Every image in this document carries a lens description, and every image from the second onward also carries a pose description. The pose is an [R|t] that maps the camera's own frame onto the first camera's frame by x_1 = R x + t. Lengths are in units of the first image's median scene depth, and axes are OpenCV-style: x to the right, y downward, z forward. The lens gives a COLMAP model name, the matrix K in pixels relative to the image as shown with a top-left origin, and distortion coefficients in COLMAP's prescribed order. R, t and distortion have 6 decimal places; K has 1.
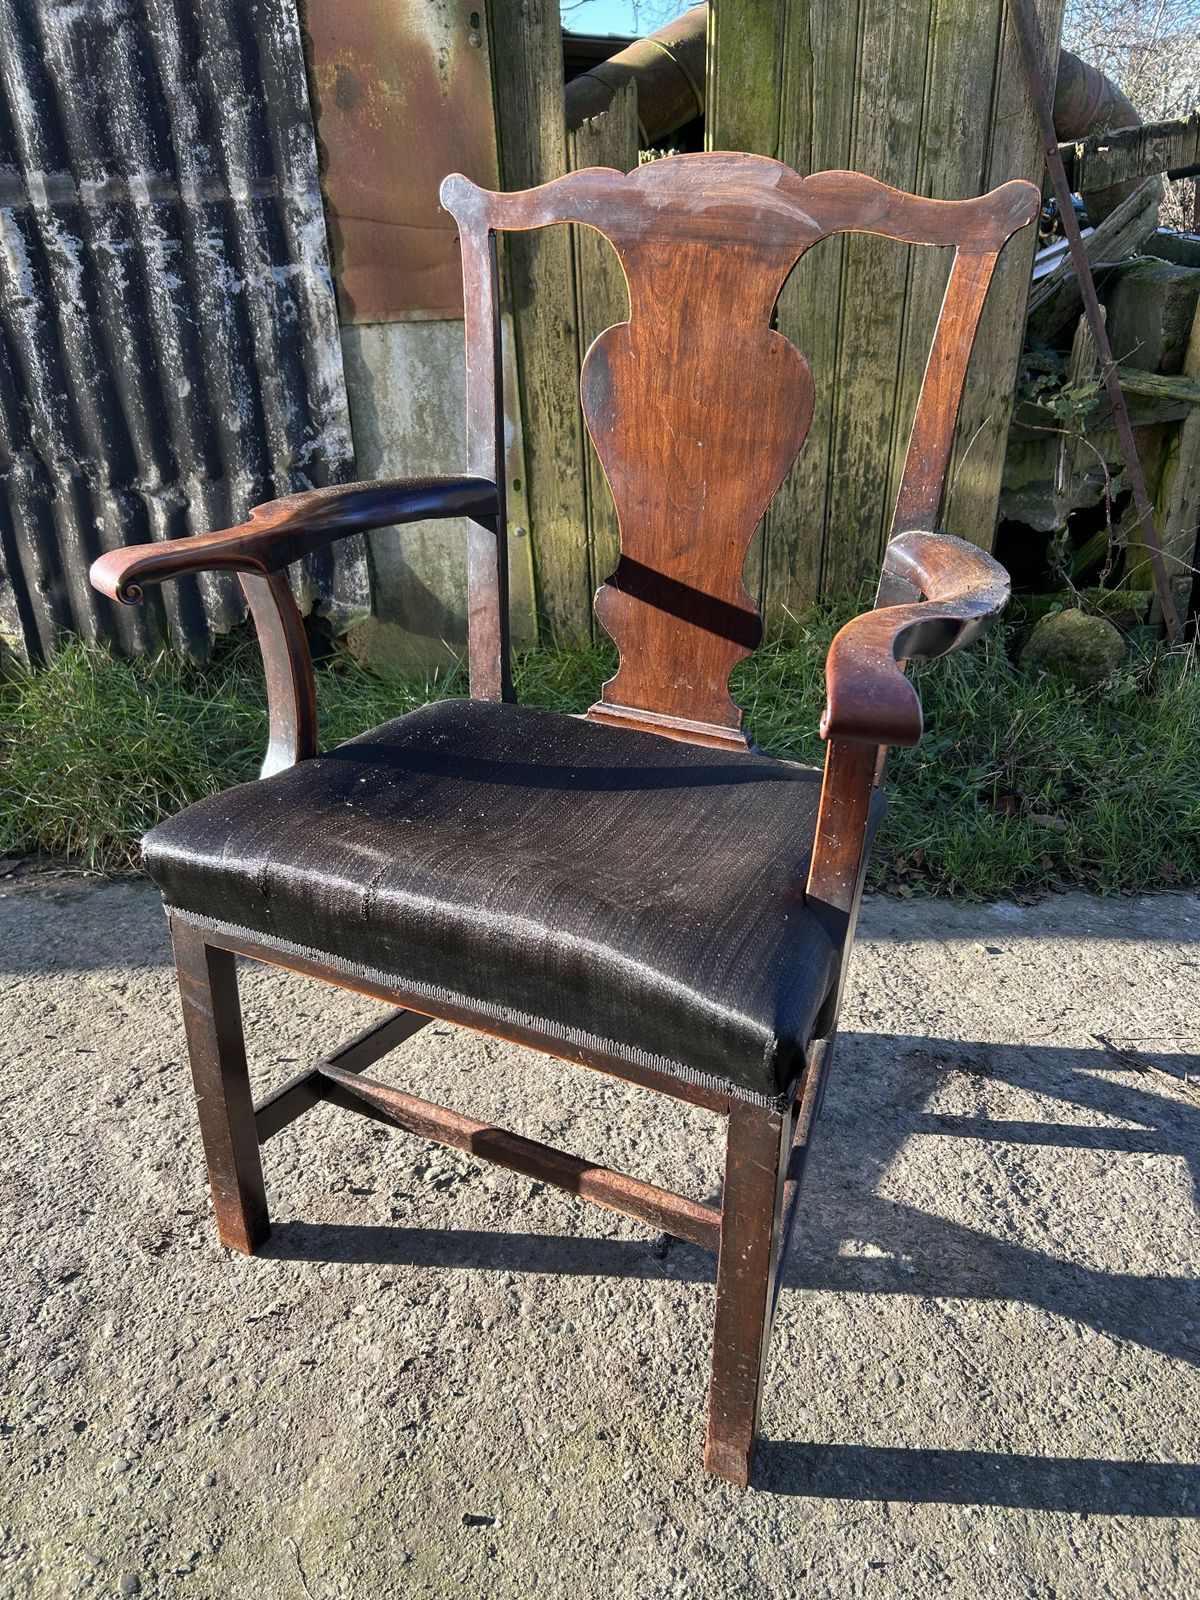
lens RADIAL K [[1227.2, 0, 603.0], [0, 1227.2, 806.6], [0, 0, 1]] dist [0.033806, -0.034097]
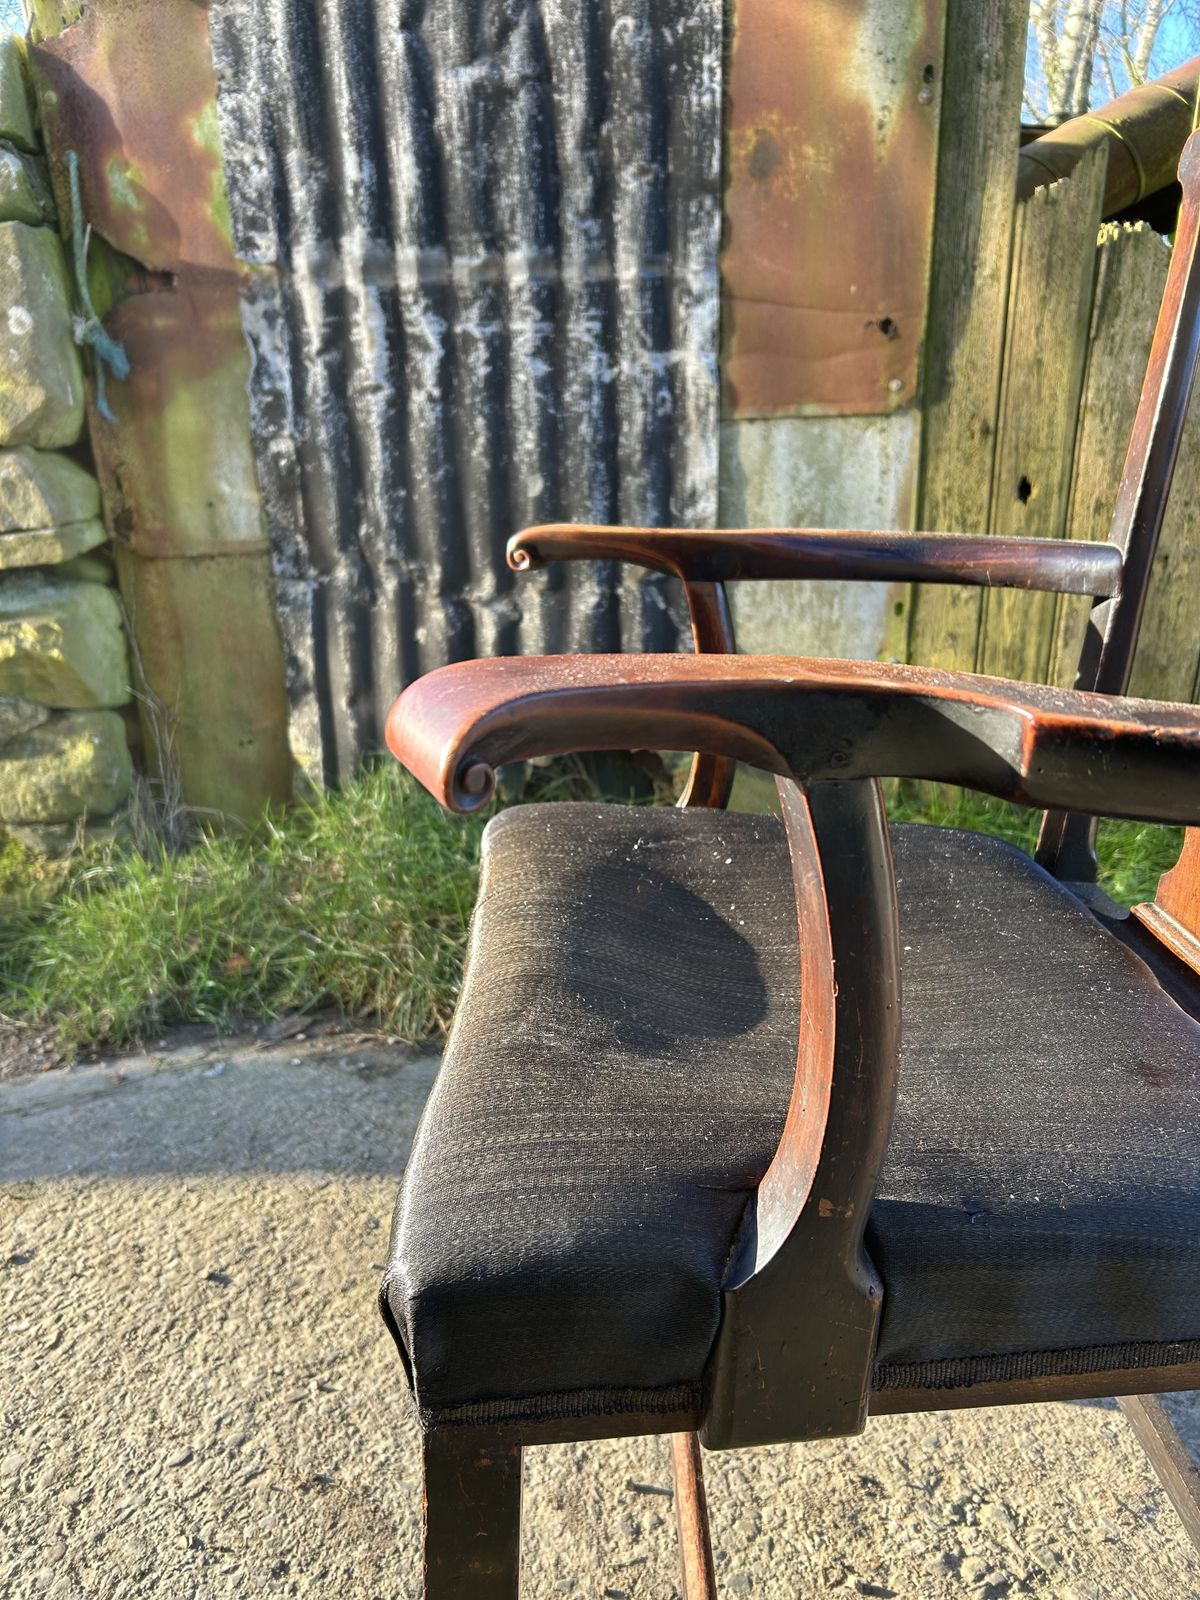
lens RADIAL K [[1228.2, 0, 581.7], [0, 1228.2, 805.0], [0, 0, 1]] dist [0.033897, -0.038960]
pose [[0.990018, 0.055306, -0.129634, -0.201255], [-0.072650, 0.988432, -0.133133, -0.000520], [0.120771, 0.141222, 0.982584, 0.195076]]
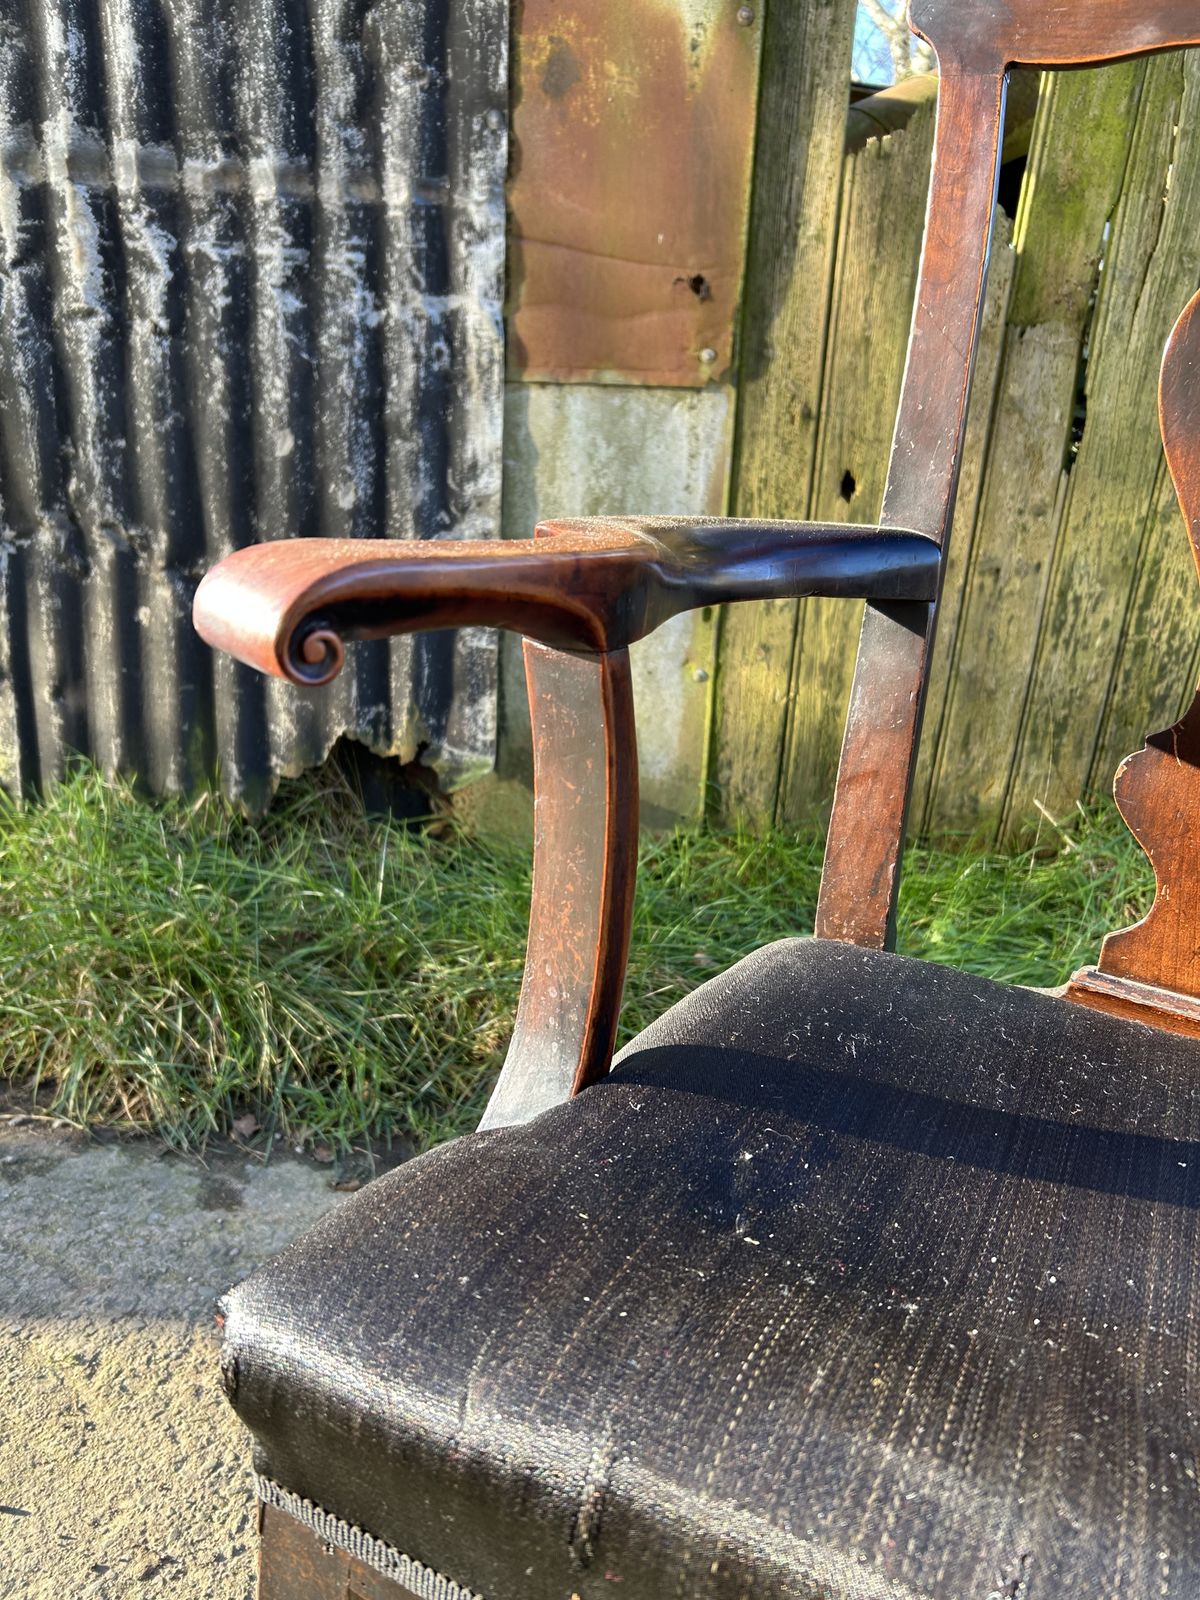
lens RADIAL K [[1228.2, 0, 586.0], [0, 1228.2, 806.6], [0, 0, 1]] dist [0.033897, -0.038960]
pose [[0.996420, 0.084290, -0.006546, -0.153470], [-0.084386, 0.986840, -0.137932, -0.045129], [-0.005166, 0.137991, 0.990420, 0.335915]]
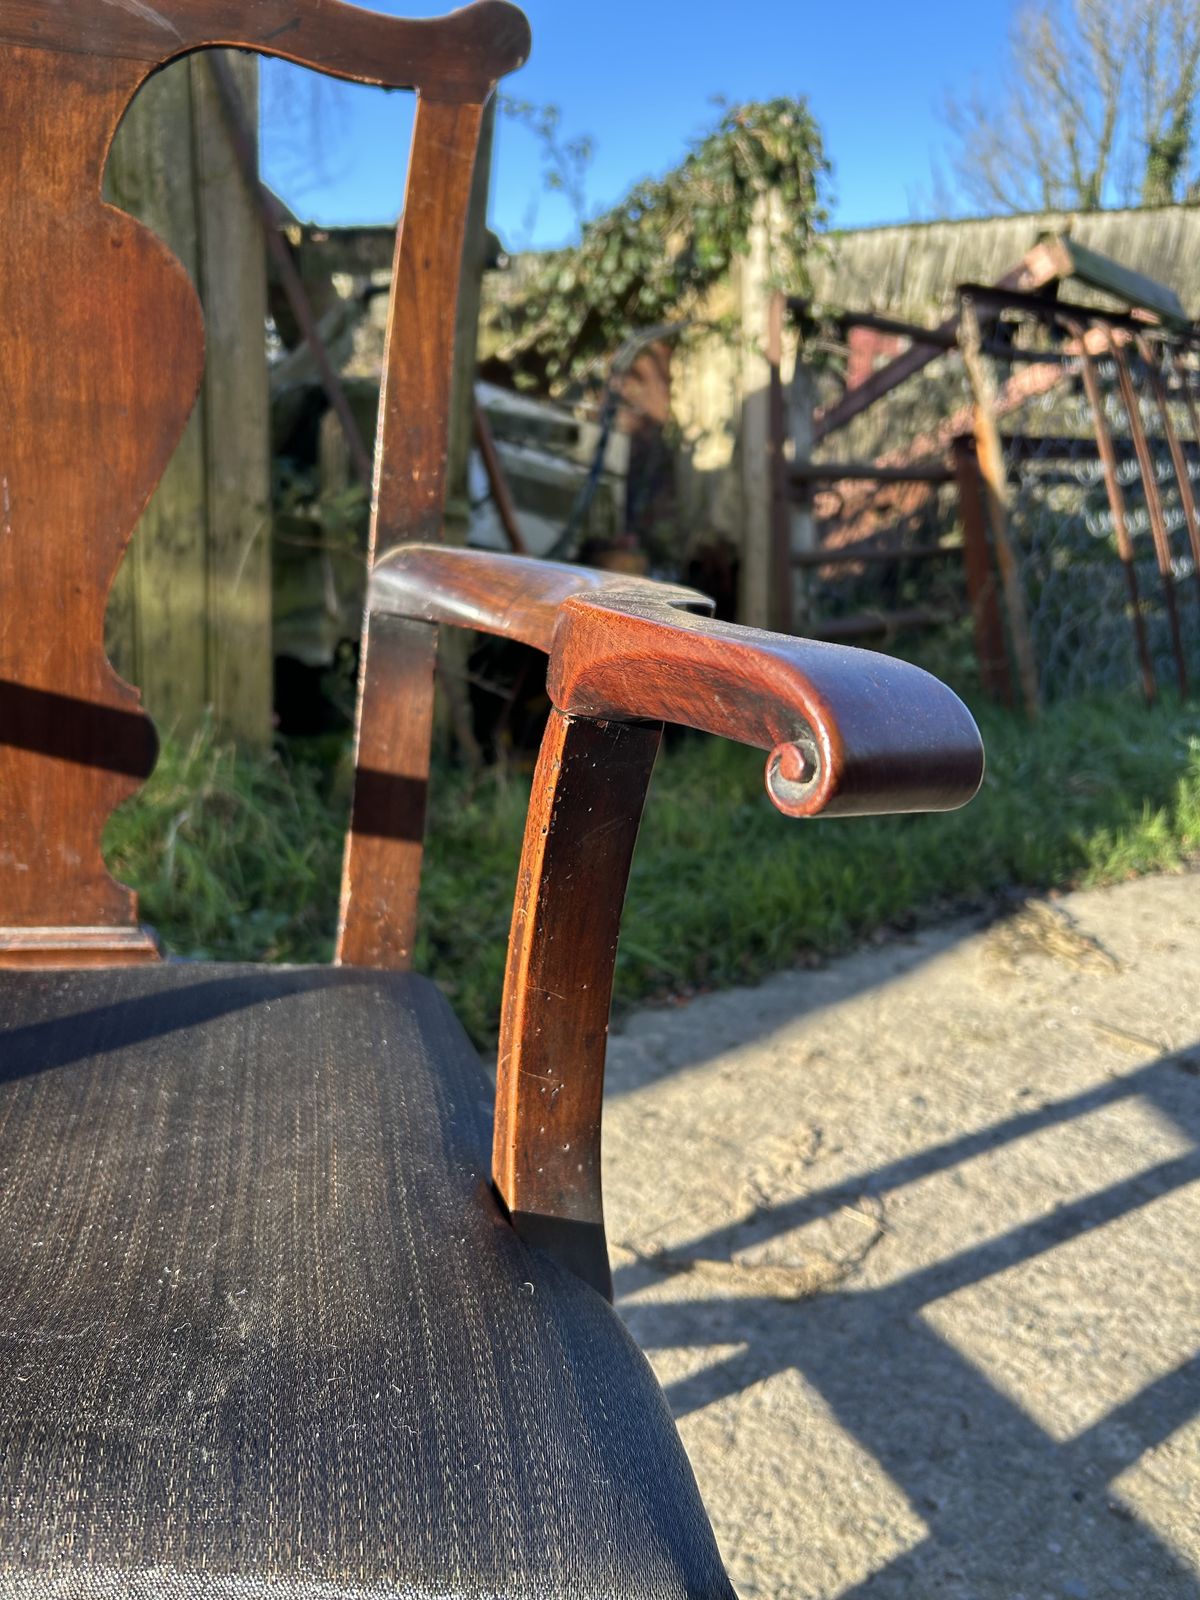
lens RADIAL K [[1228.2, 0, 587.1], [0, 1228.2, 791.0], [0, 0, 1]] dist [0.033897, -0.038960]
pose [[0.787503, -0.124432, 0.603619, -0.037422], [0.224042, 0.970200, -0.092293, -0.017255], [-0.574147, 0.207917, 0.791913, 0.290996]]
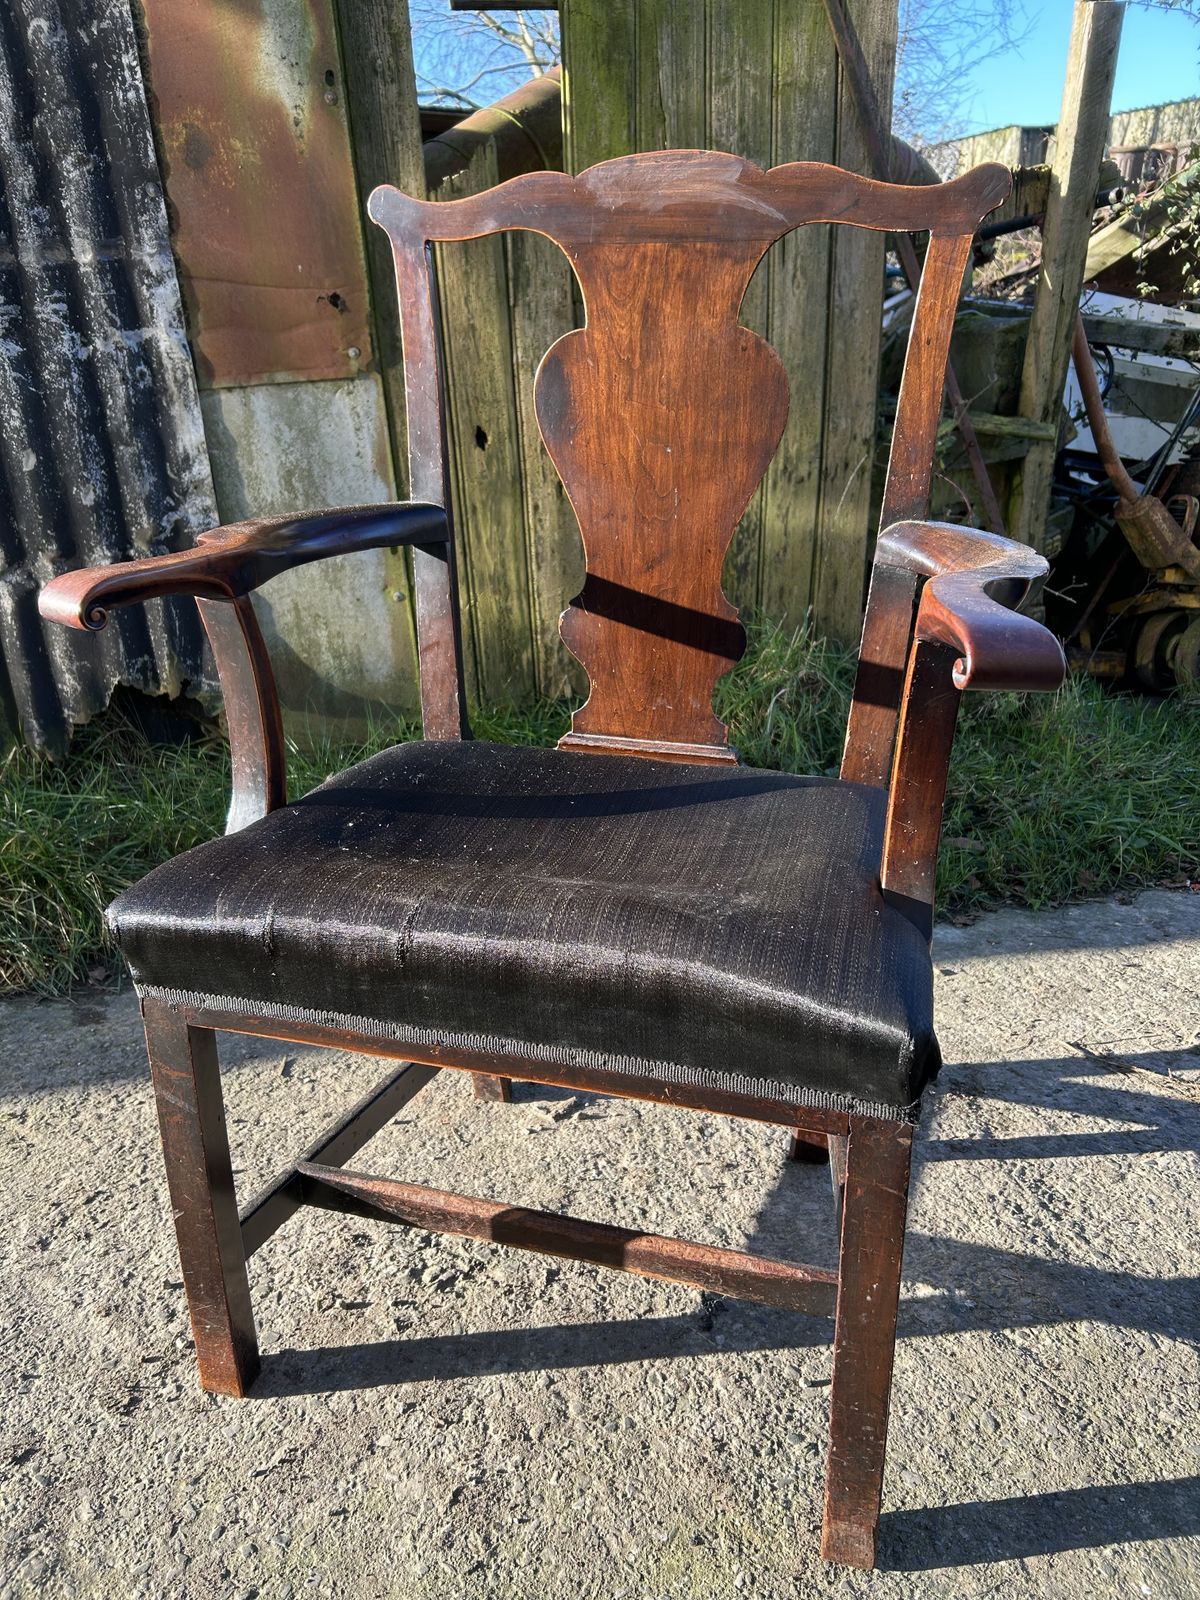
lens RADIAL K [[1228.2, 0, 591.5], [0, 1228.2, 800.4], [0, 0, 1]] dist [0.033897, -0.038960]
pose [[0.985432, -0.083137, 0.148362, -0.091584], [0.095370, 0.992434, -0.077325, 0.027955], [-0.140811, 0.090348, 0.985905, 0.055565]]
